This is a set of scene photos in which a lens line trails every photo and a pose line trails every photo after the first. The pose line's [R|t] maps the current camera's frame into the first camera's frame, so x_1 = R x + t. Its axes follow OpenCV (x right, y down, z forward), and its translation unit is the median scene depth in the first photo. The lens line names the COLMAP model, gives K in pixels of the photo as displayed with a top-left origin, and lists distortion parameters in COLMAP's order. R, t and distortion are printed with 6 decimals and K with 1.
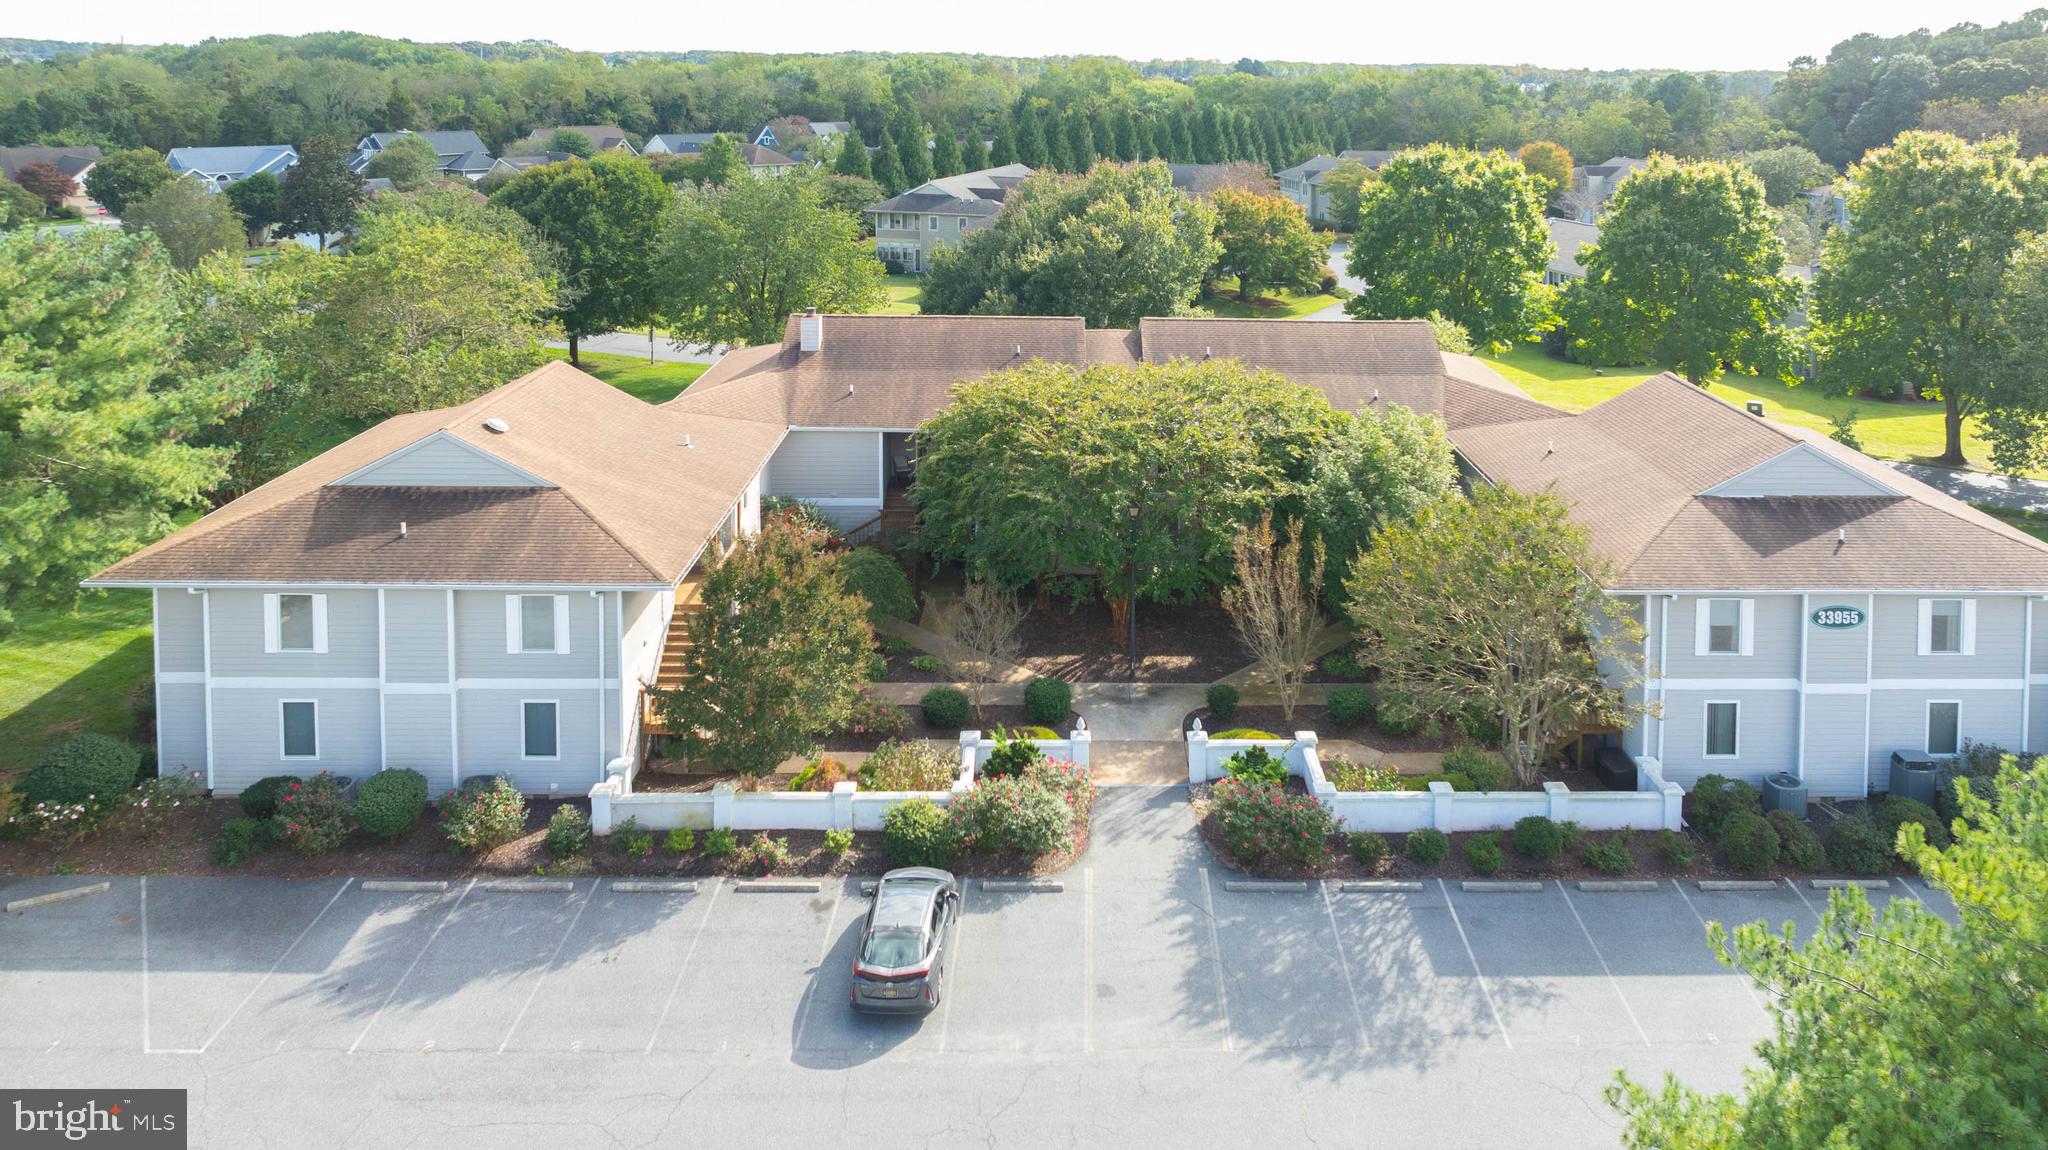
lens RADIAL K [[1522.1, 0, 1115.6], [0, 1522.1, 130.8], [0, 0, 1]] dist [-0.028135, 0.005261]
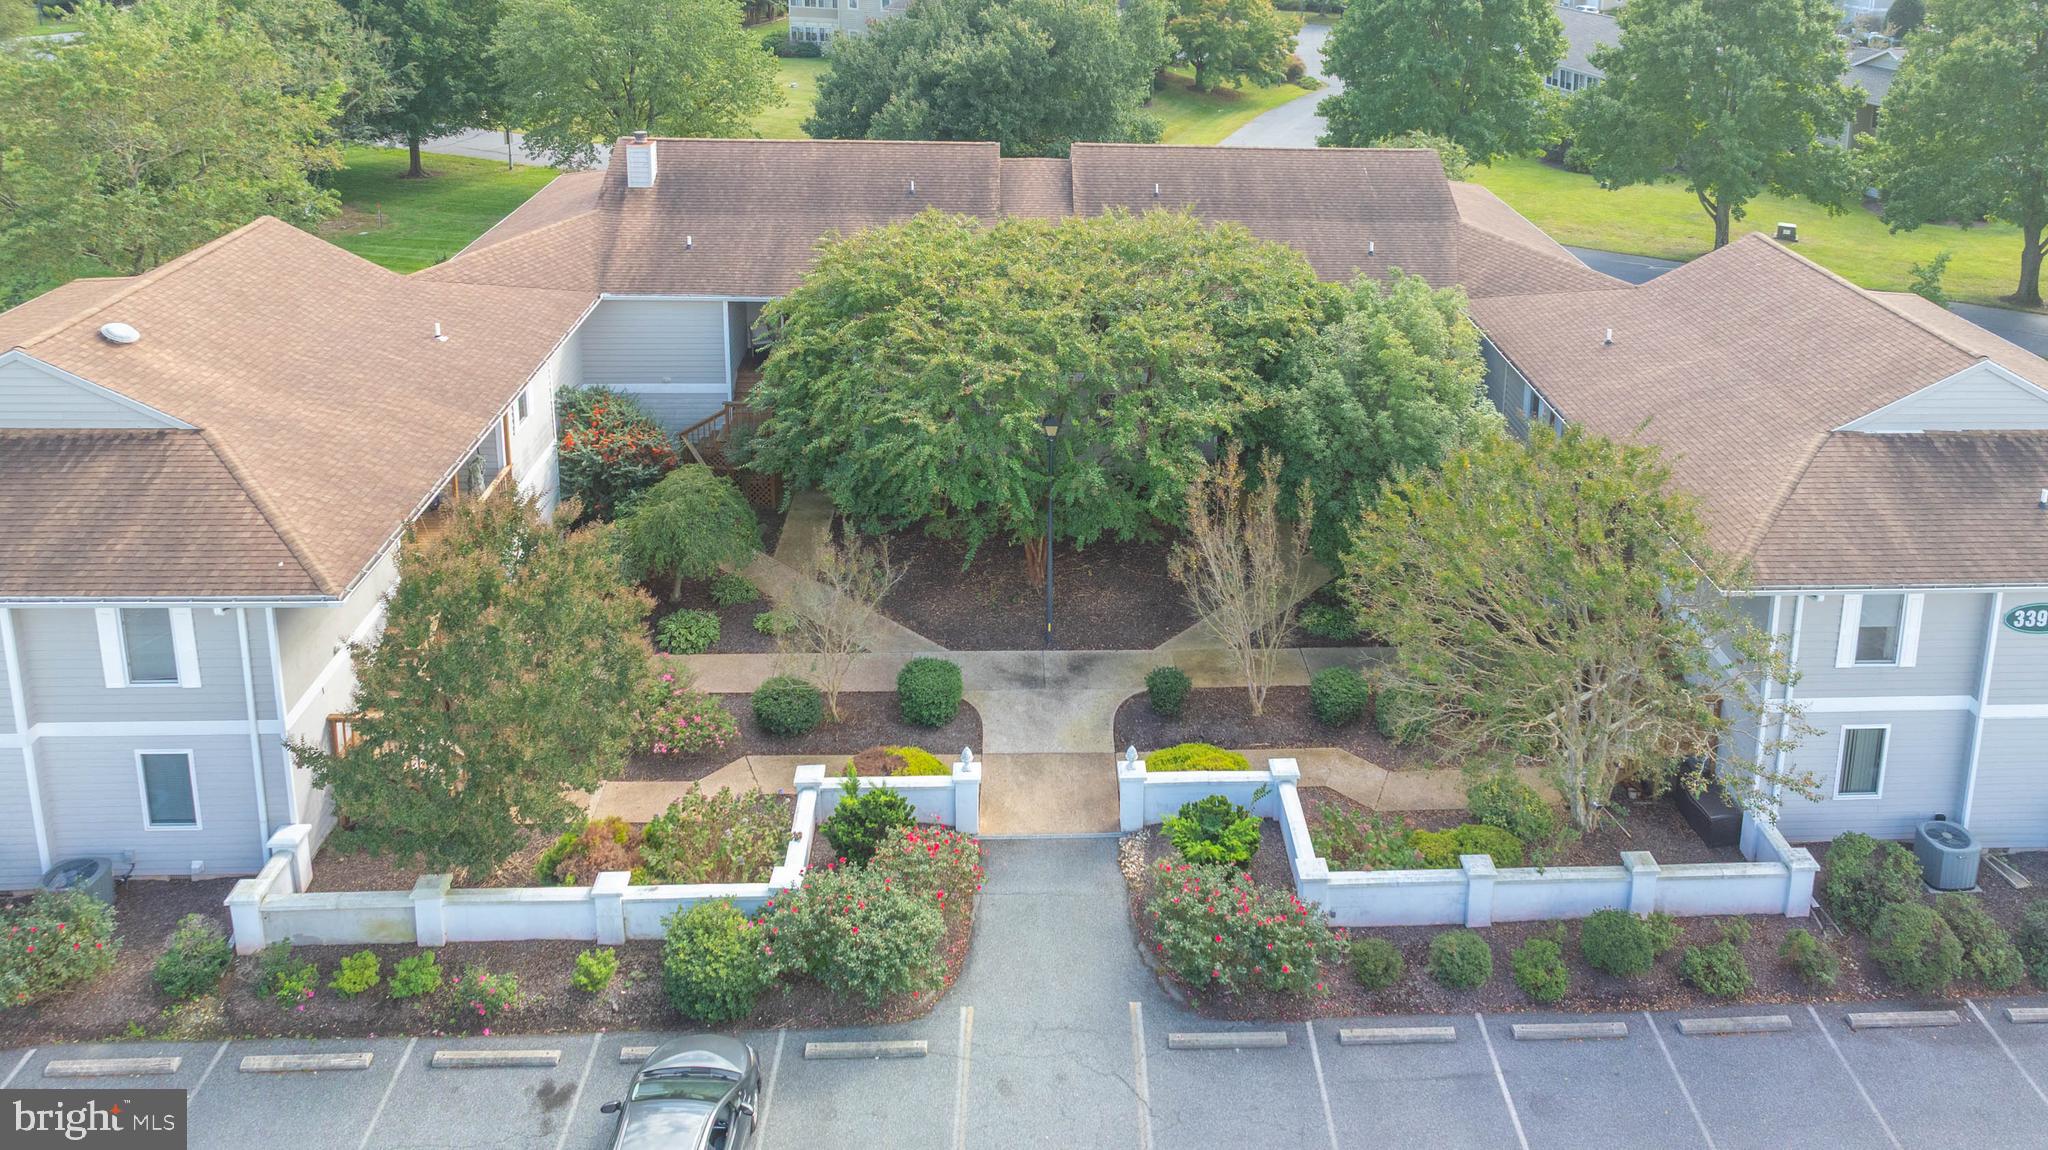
lens RADIAL K [[1522.1, 0, 1115.6], [0, 1522.1, 130.8], [0, 0, 1]] dist [-0.028135, 0.005261]
pose [[0.999524, 0.005681, 0.030316, 0.022501], [-0.010247, 0.988226, 0.152658, -0.005062], [-0.029092, -0.152896, 0.987814, 0.333748]]
